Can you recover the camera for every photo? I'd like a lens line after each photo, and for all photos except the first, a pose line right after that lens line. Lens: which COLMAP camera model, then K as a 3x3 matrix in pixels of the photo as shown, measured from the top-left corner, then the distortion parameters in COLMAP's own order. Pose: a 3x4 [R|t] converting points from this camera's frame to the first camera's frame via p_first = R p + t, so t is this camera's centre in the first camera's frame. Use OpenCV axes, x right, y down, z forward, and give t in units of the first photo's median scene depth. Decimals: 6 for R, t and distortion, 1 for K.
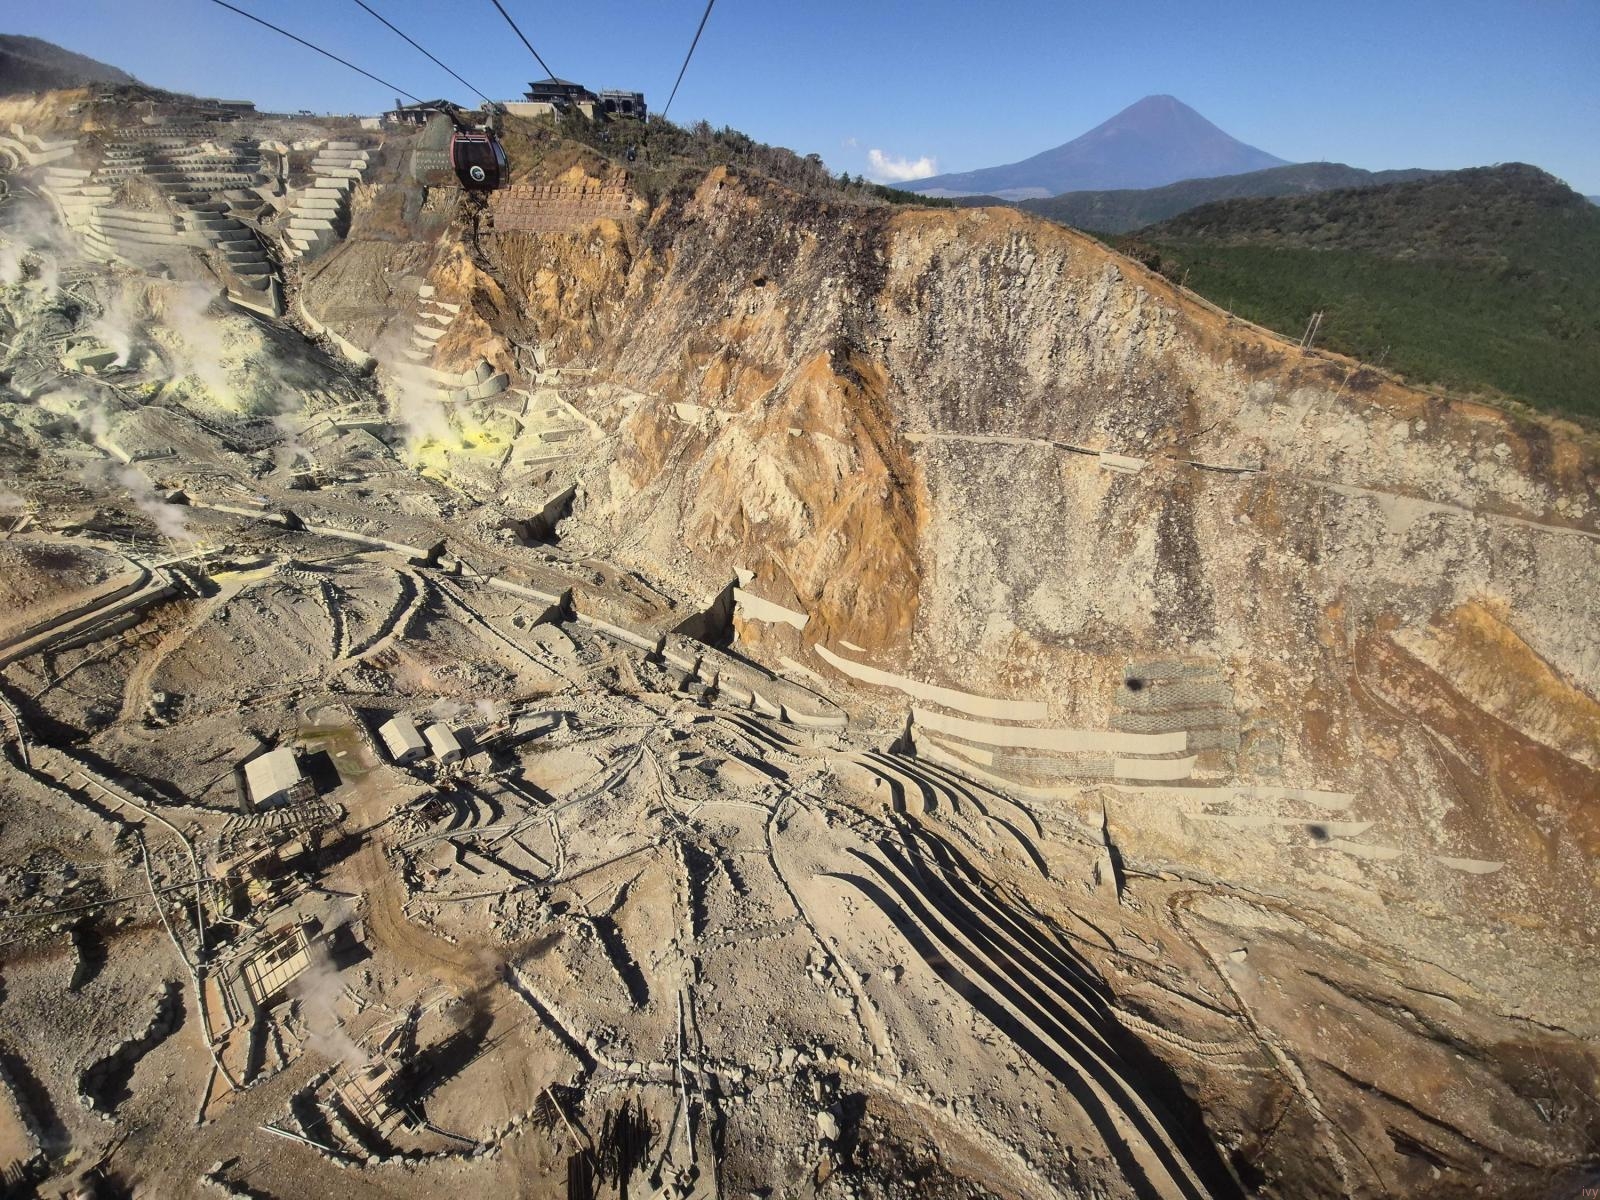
lens RADIAL K [[648.9, 0, 787.9], [0, 648.9, 598.6], [0, 0, 1]] dist [0.023149, -0.010020]
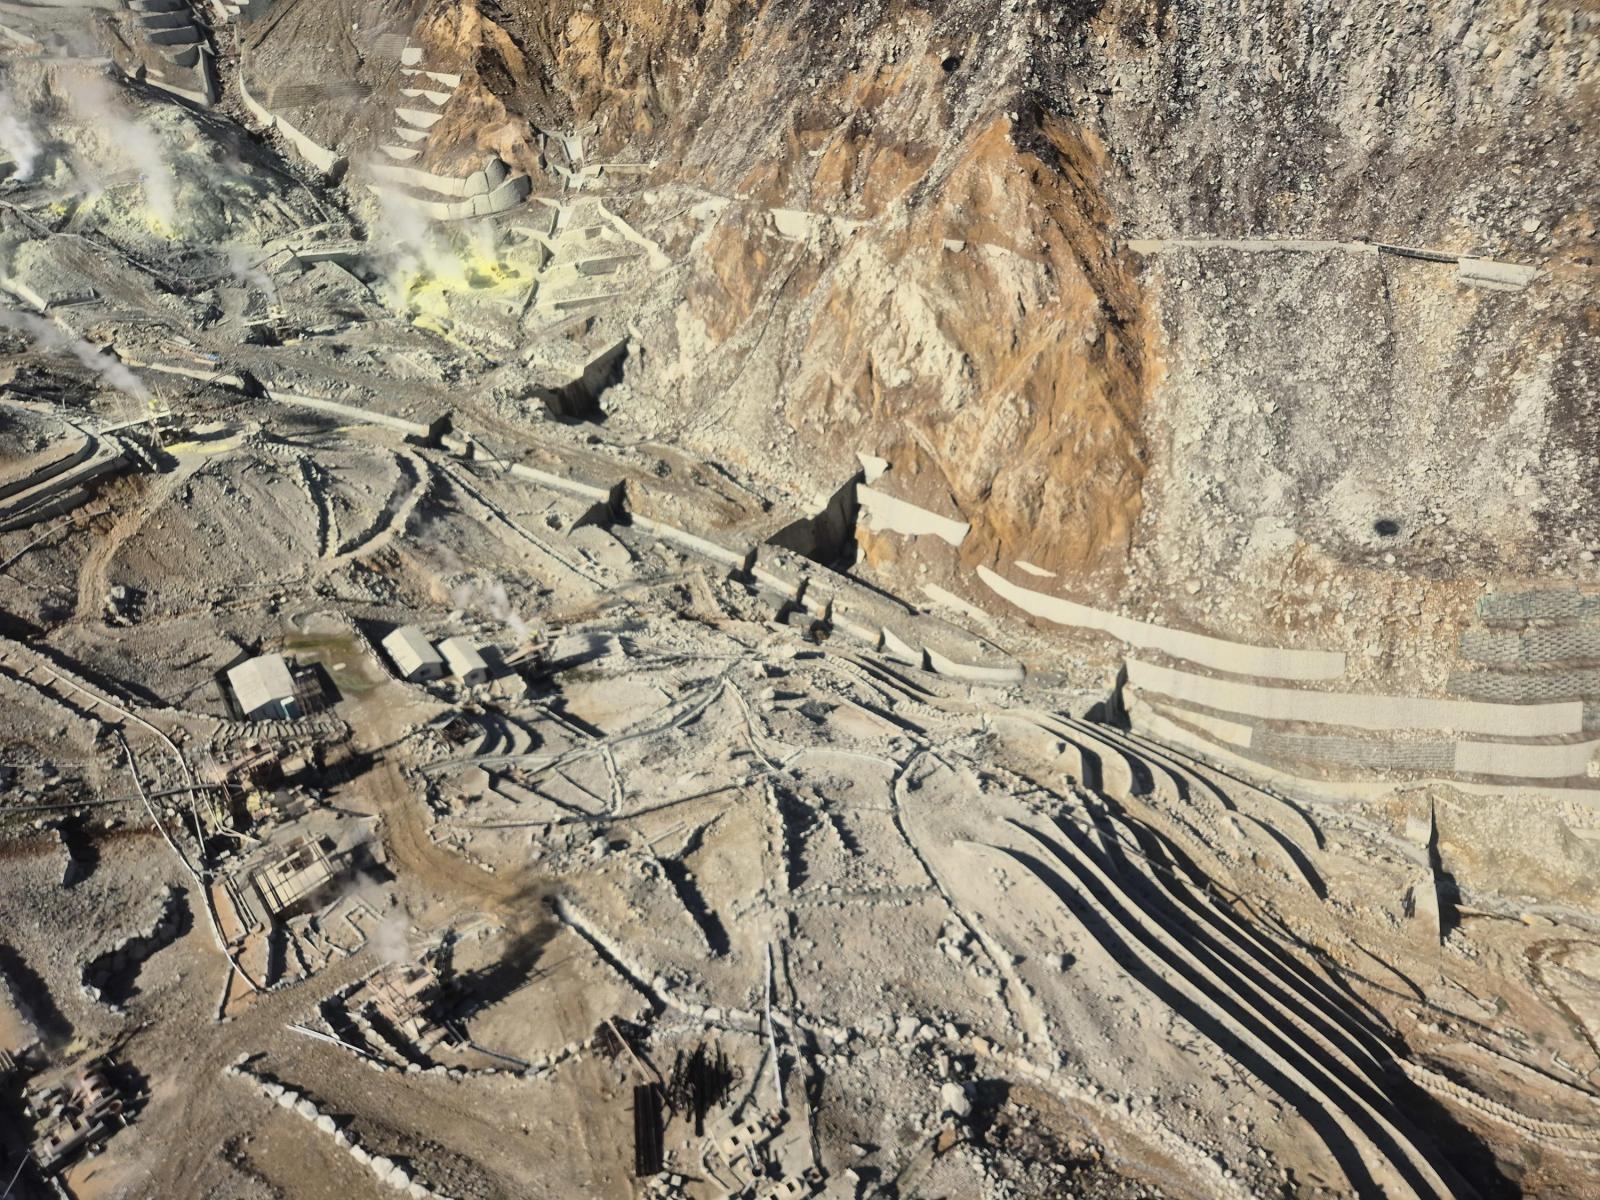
lens RADIAL K [[1083.4, 0, 818.9], [0, 1083.4, 599.5], [0, 0, 1]] dist [0.081455, -0.063731]
pose [[0.991090, 0.010132, -0.132810, 0.036858], [-0.006158, 0.999522, 0.030297, 0.093444], [0.133054, -0.029210, 0.990678, -0.159938]]
